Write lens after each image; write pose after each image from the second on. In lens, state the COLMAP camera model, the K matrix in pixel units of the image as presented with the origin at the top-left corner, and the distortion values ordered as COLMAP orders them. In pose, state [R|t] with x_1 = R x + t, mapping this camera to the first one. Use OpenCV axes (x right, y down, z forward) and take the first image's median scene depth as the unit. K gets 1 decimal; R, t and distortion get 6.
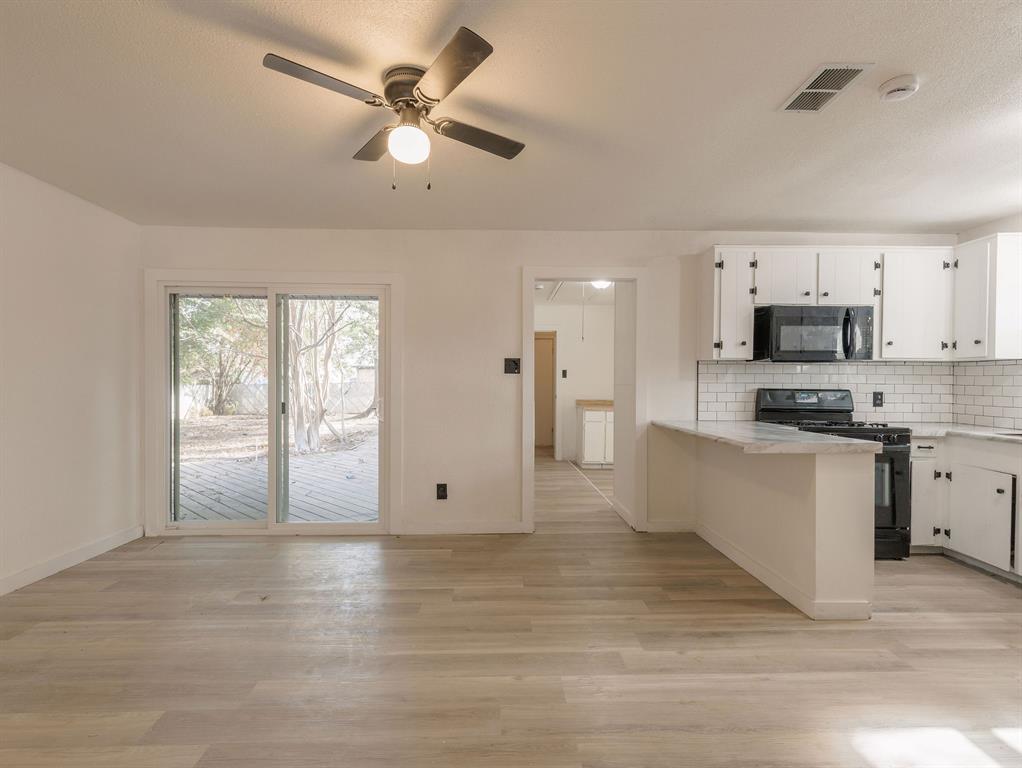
lens RADIAL K [[514.9, 0, 526.0], [0, 514.9, 387.3], [0, 0, 1]] dist [0.010157, -0.000833]
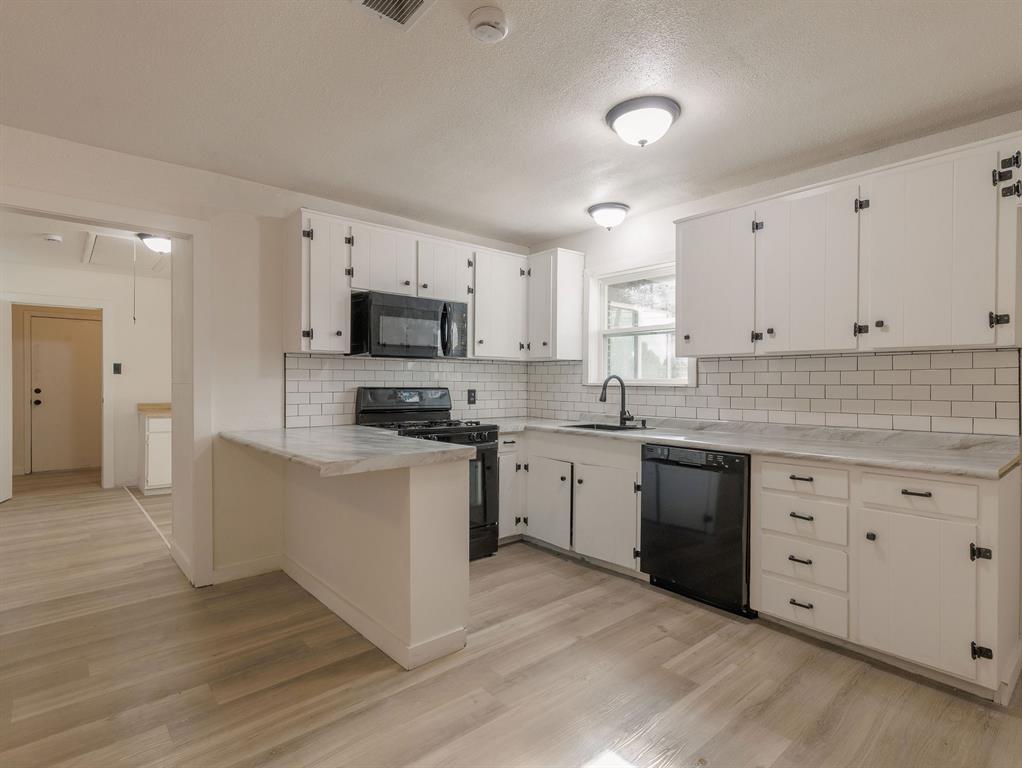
lens RADIAL K [[523.1, 0, 511.0], [0, 523.1, 384.0], [0, 0, 1]] dist [0.000178, -0.000281]
pose [[0.782234, -0.005013, 0.622964, 0.111441], [0.006682, 0.999978, -0.000344, -0.001243], [-0.622949, 0.004431, 0.782250, 0.163752]]
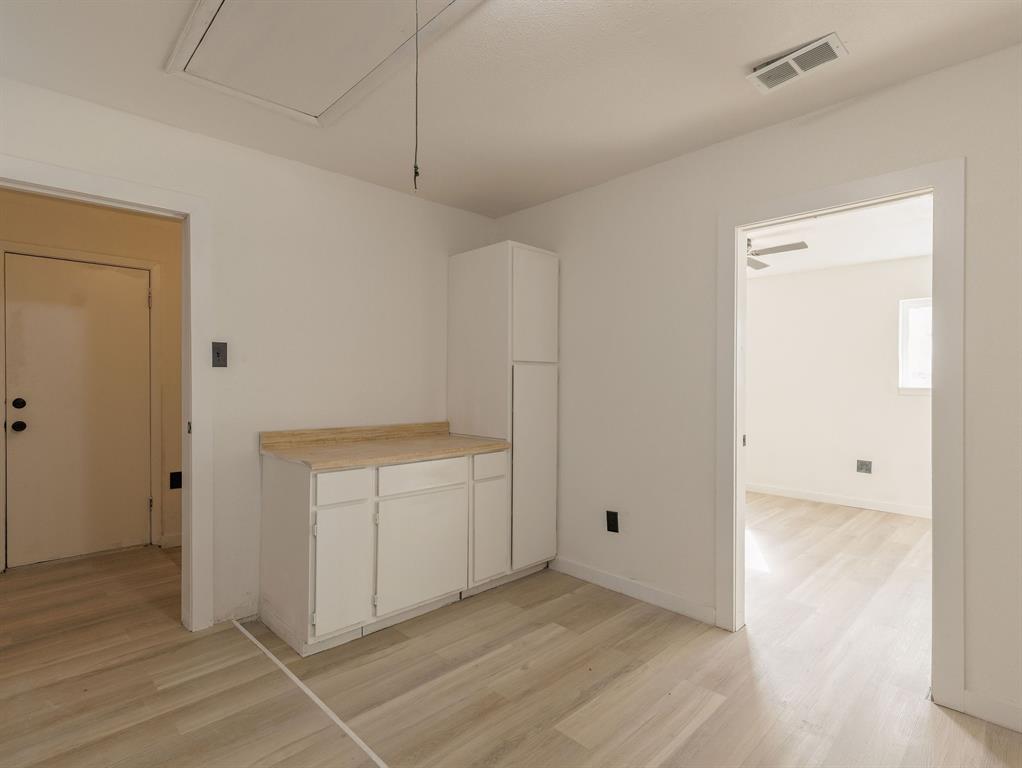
lens RADIAL K [[523.1, 0, 511.0], [0, 523.1, 384.0], [0, 0, 1]] dist [0.000178, -0.000281]
pose [[0.748586, -0.005471, 0.663015, -0.012194], [0.009509, 0.999952, -0.002485, -0.012056], [-0.662970, 0.008165, 0.748602, 1.439853]]
